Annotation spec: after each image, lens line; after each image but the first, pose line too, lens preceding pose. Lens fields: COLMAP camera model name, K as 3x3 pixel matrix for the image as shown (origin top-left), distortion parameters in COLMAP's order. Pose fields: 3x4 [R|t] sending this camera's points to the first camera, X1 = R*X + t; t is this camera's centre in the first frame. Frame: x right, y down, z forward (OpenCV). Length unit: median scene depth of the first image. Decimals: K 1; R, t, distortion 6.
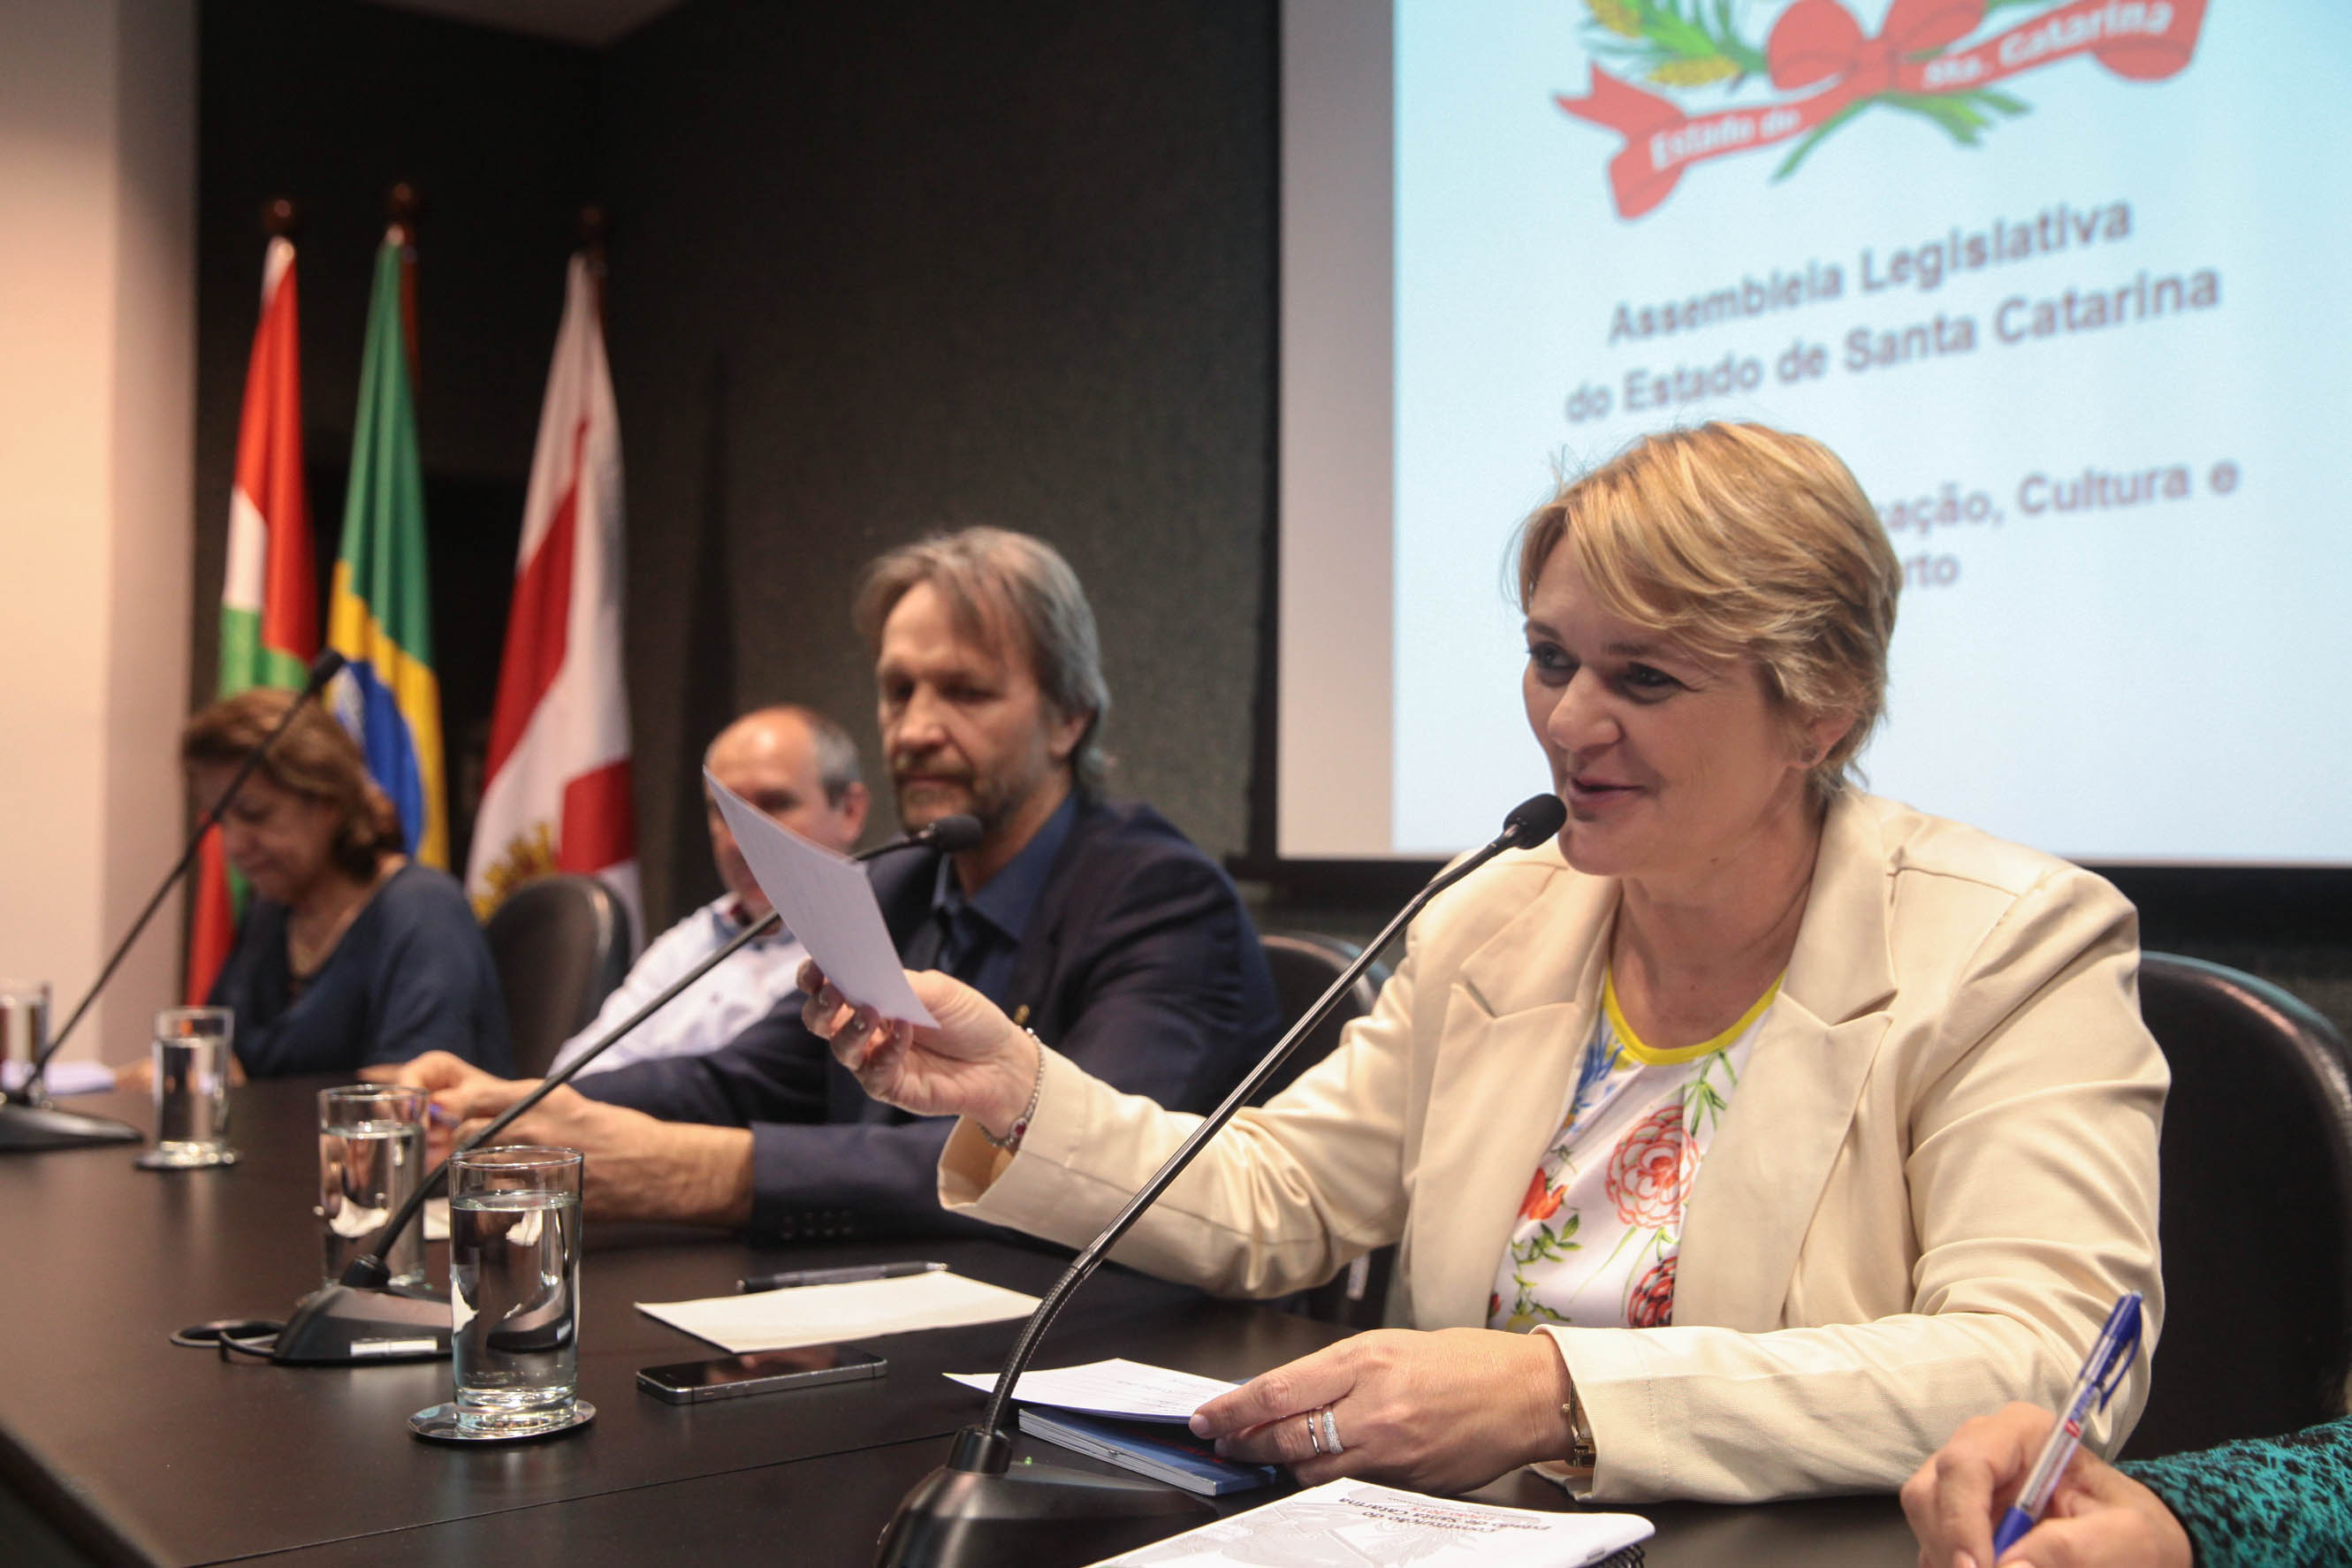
lens RADIAL K [[2413.2, 0, 1176.0], [0, 2413.2, 784.0], [0, 0, 1]] dist [0.004030, 0.042602]
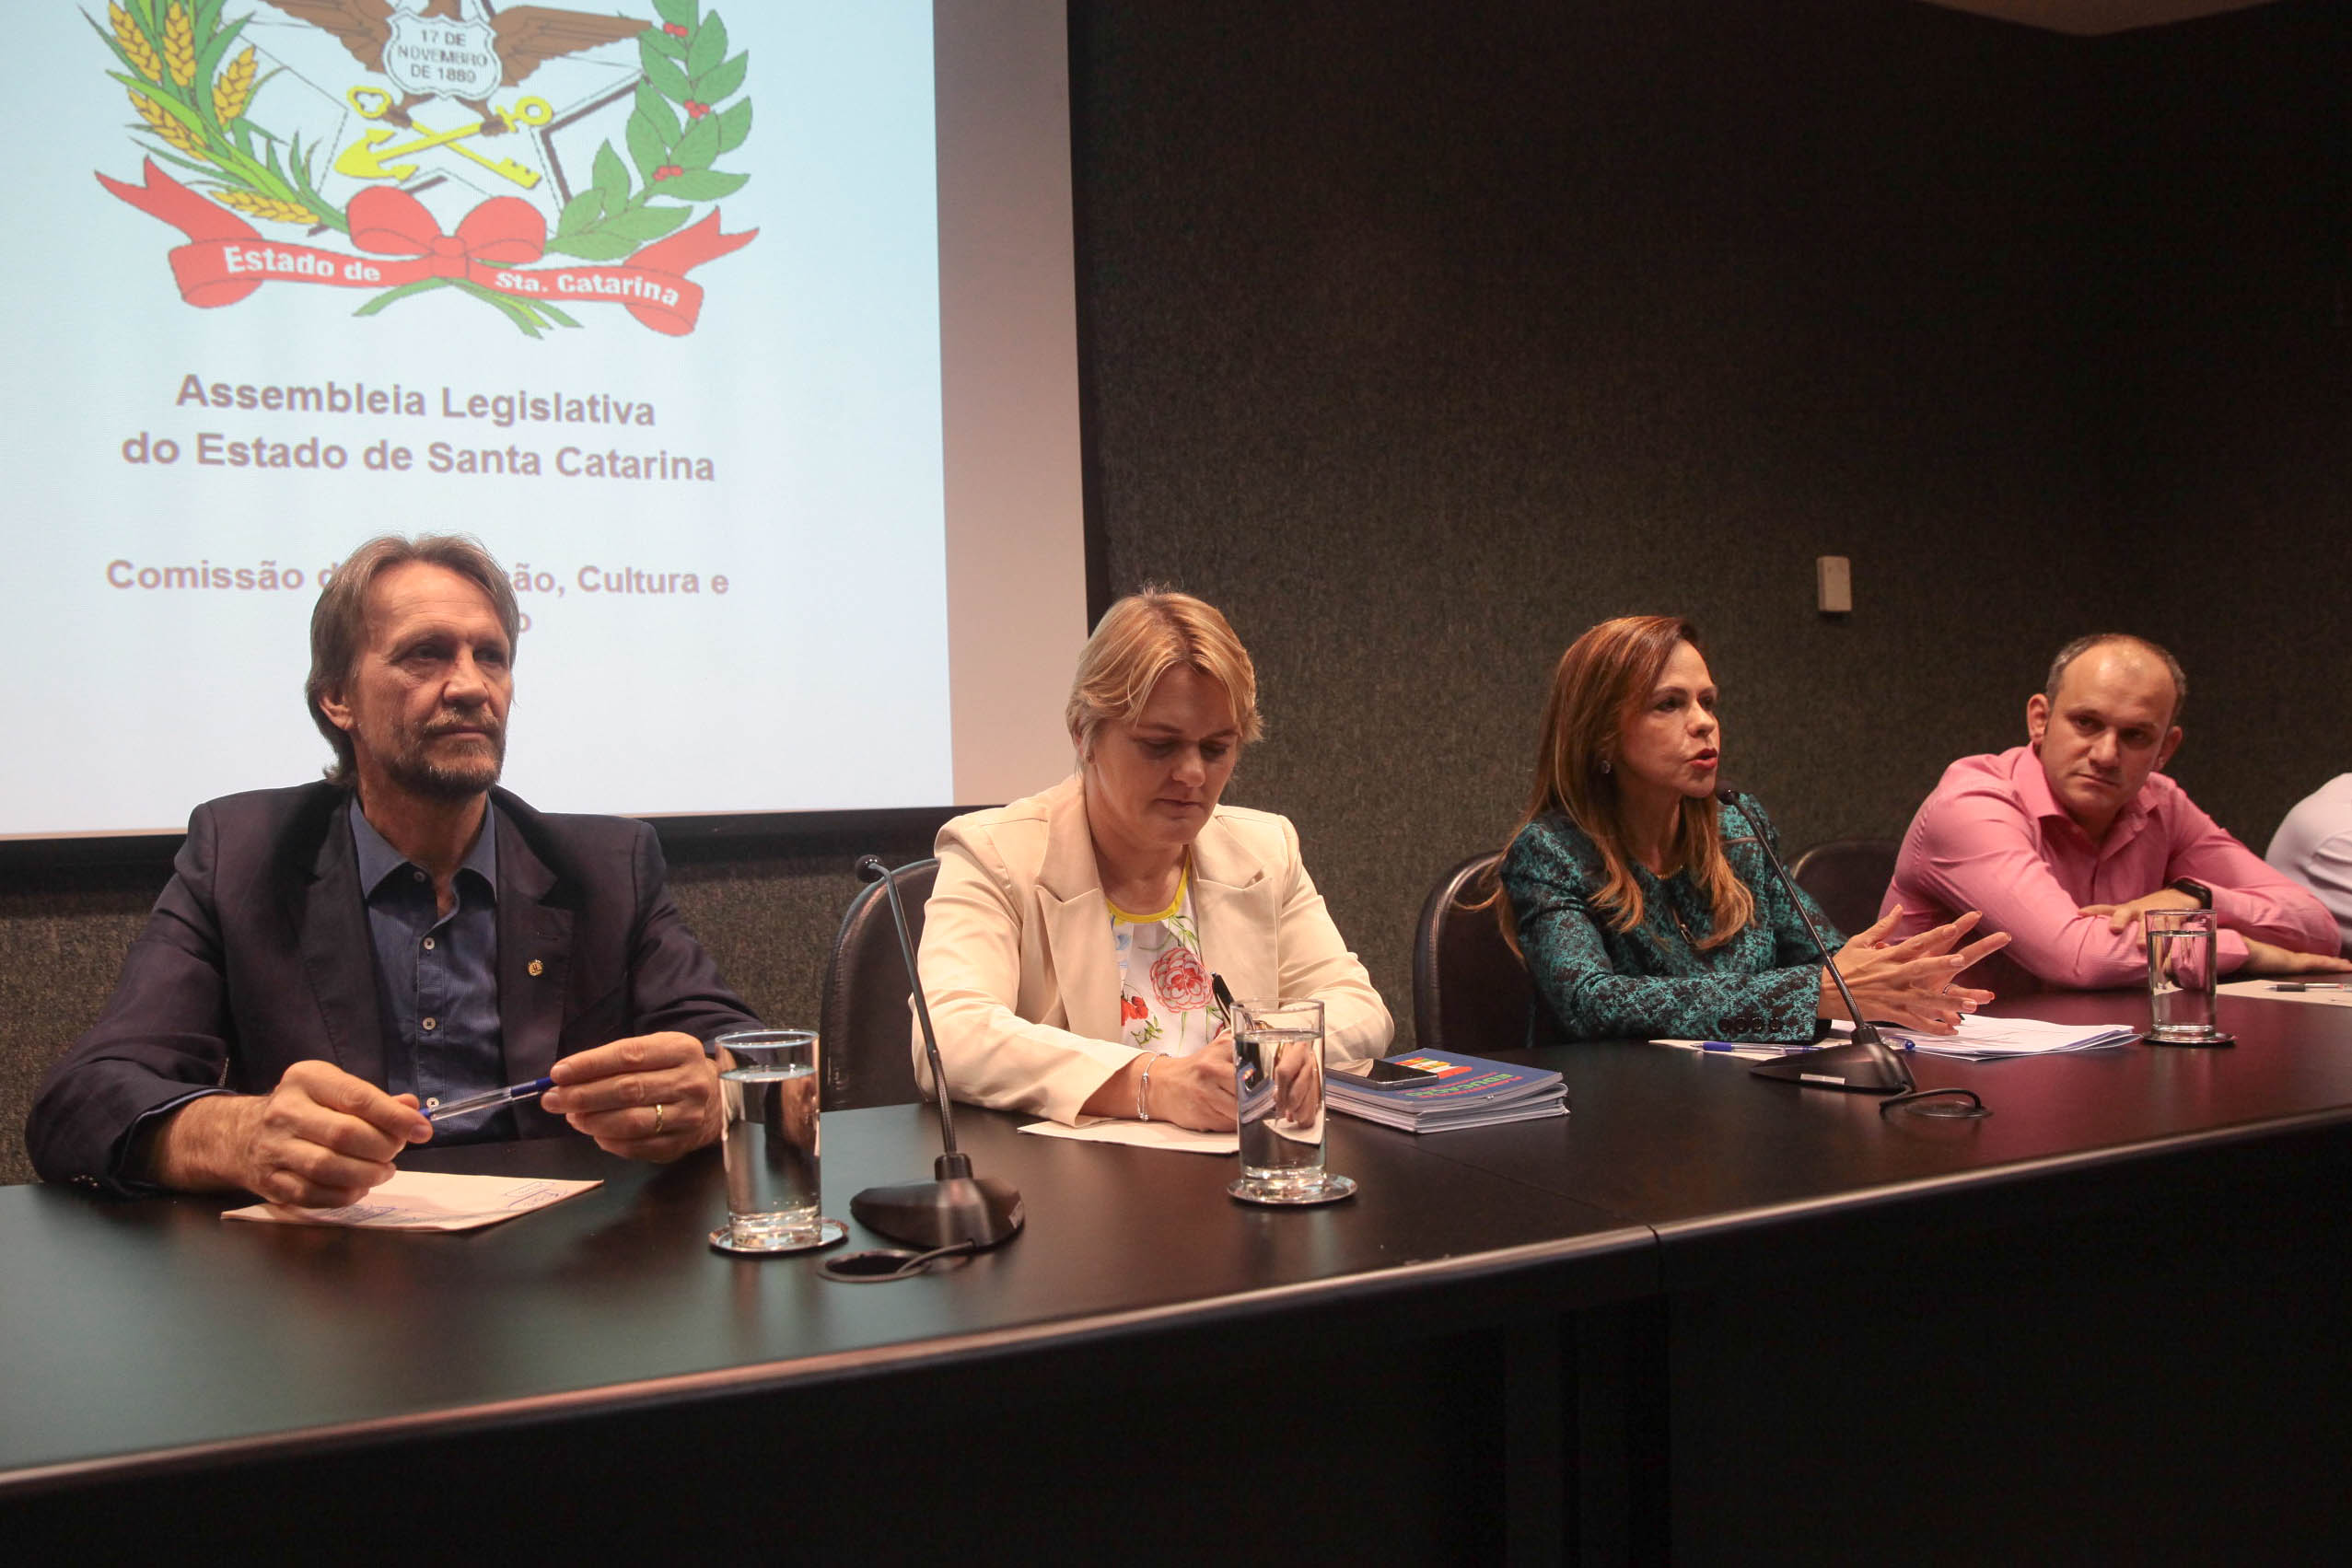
lens RADIAL K [[1710.4, 0, 1168.0], [0, 1710.4, 816.9], [0, 0, 1]] dist [-0.117514, 0.077936]
pose [[0.247292, -0.023771, 0.968649, -0.559505], [0.010514, 0.999706, 0.021849, 0.010516], [-0.968884, 0.004781, 0.247470, 0.366320]]
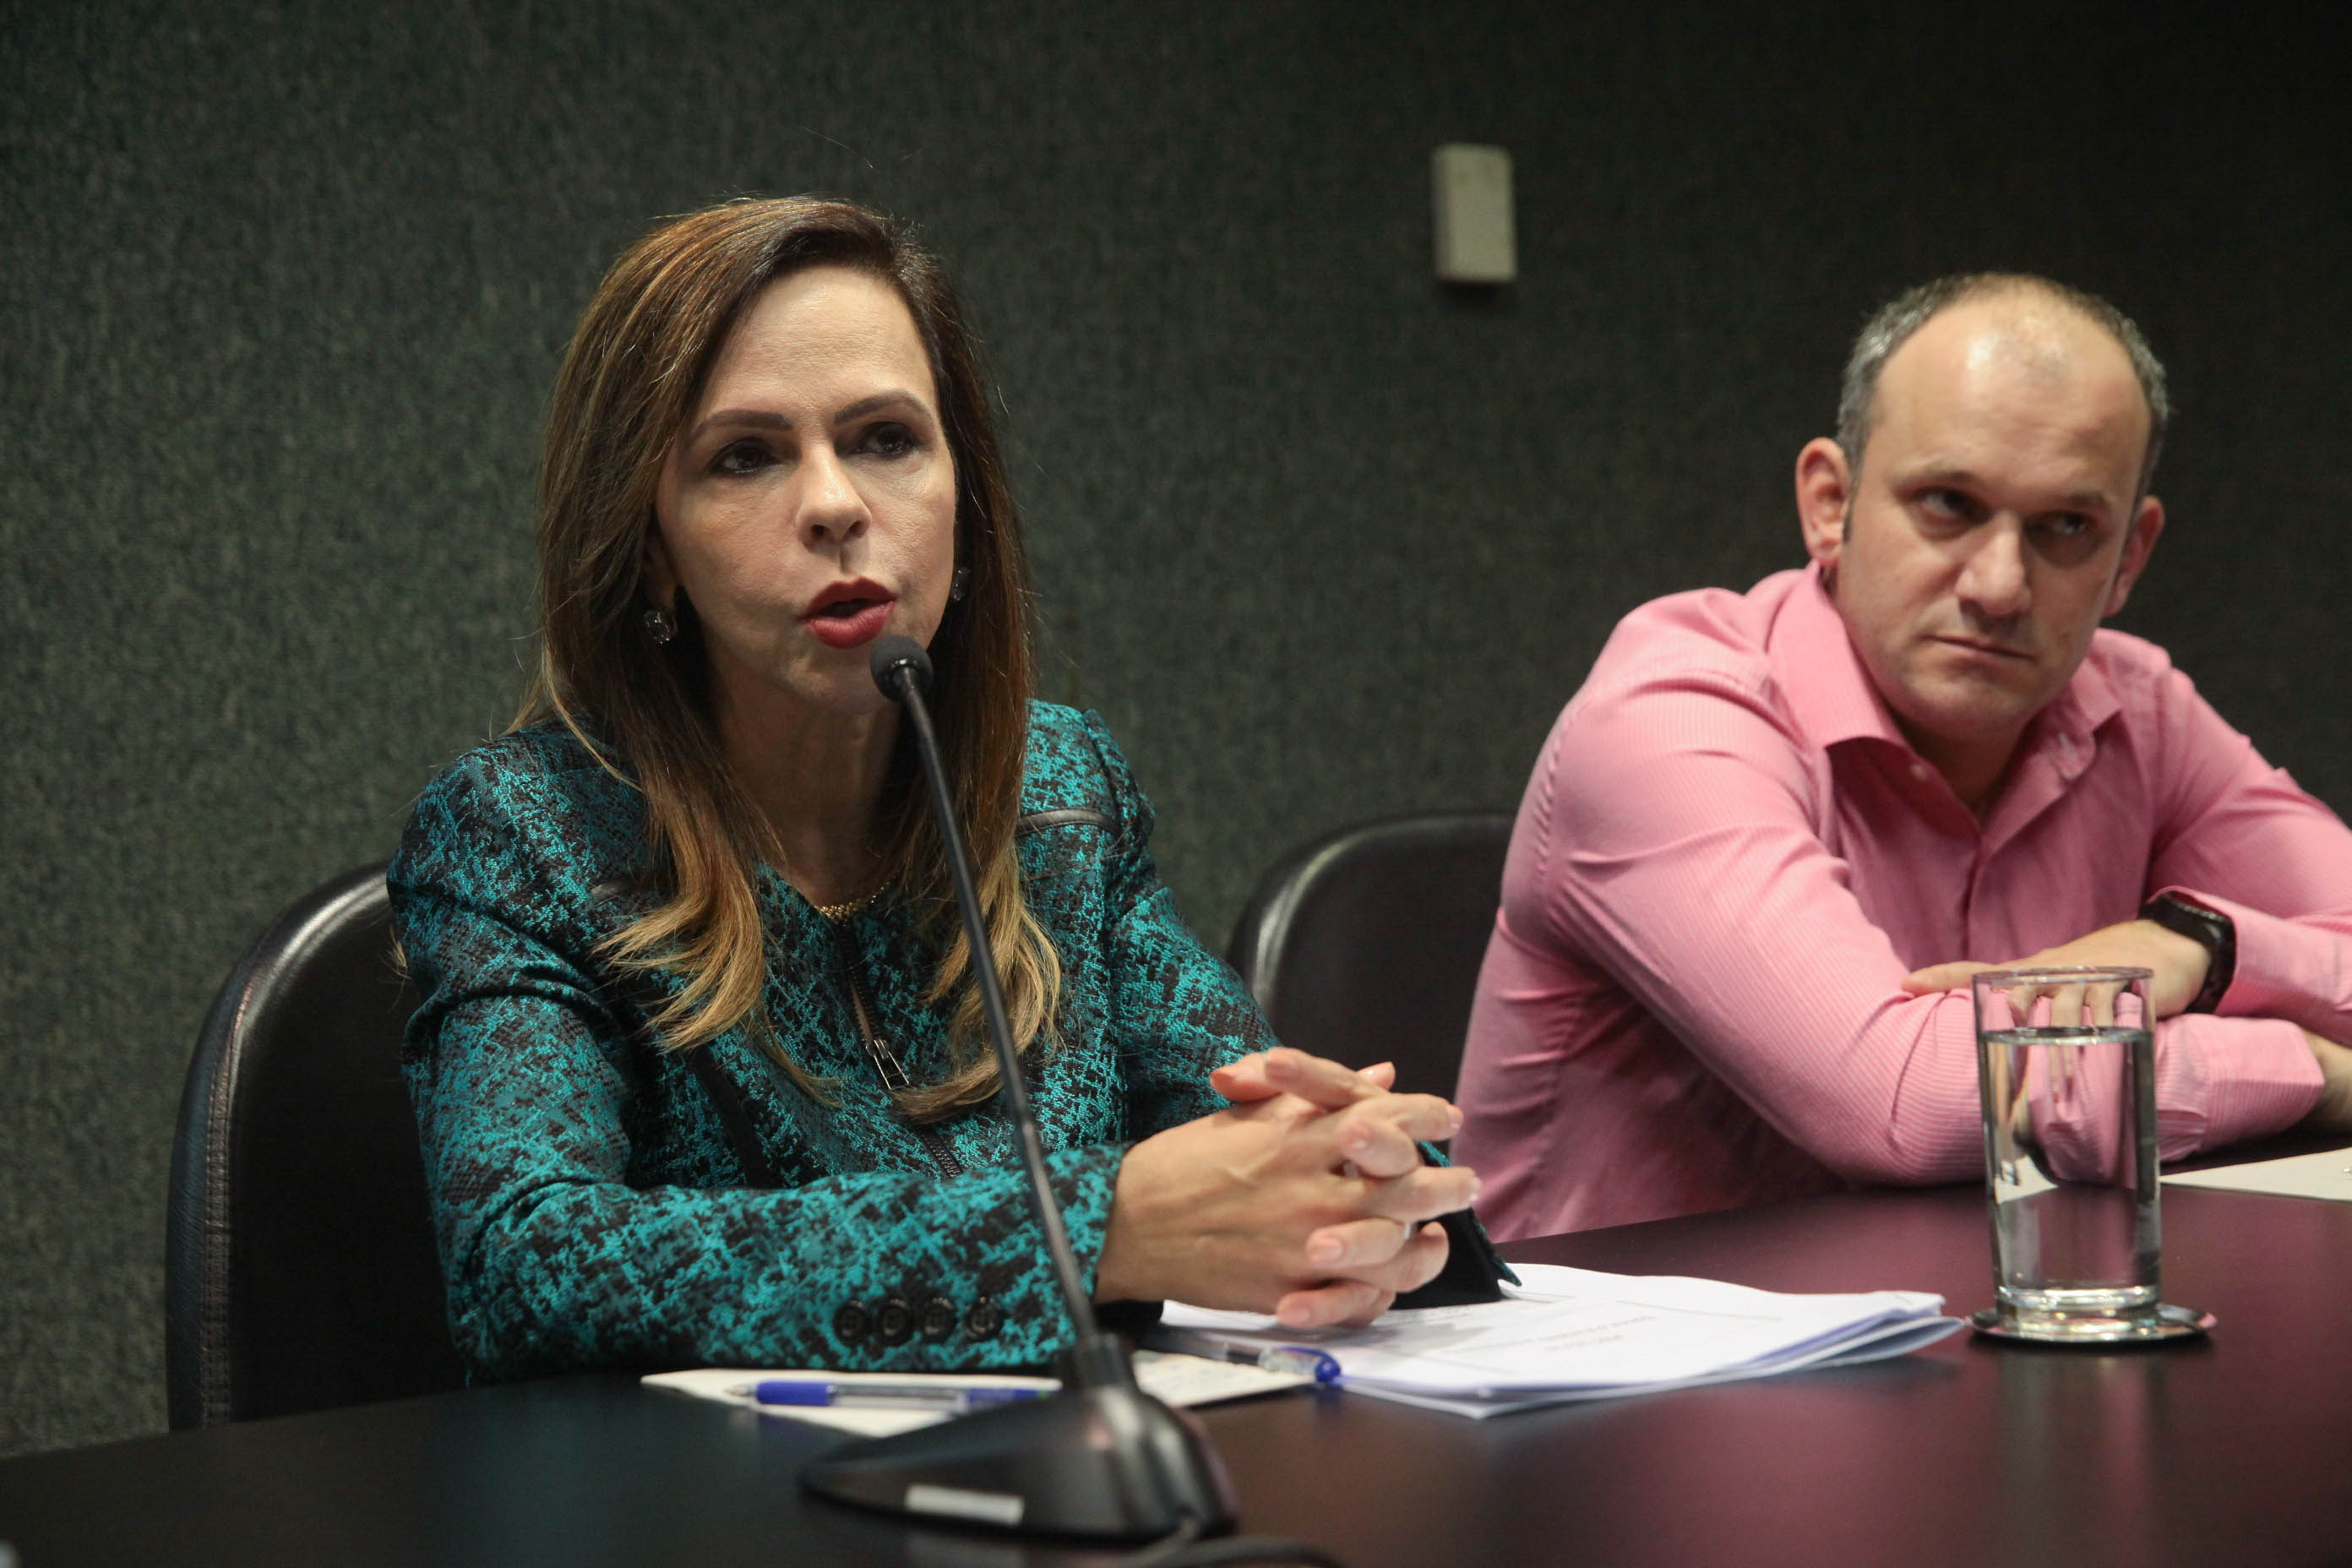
lens RADIAL K [[3726.3, 0, 1176.0], [0, 3726.3, 784.0], [0, 0, 1]] dist [0.129602, 0.037016]
pose [[0.012772, -0.018545, 0.999746, -0.372791], [0.016864, 0.999690, 0.018329, 0.026589], [-0.999776, 0.016626, 0.013081, 0.262747]]
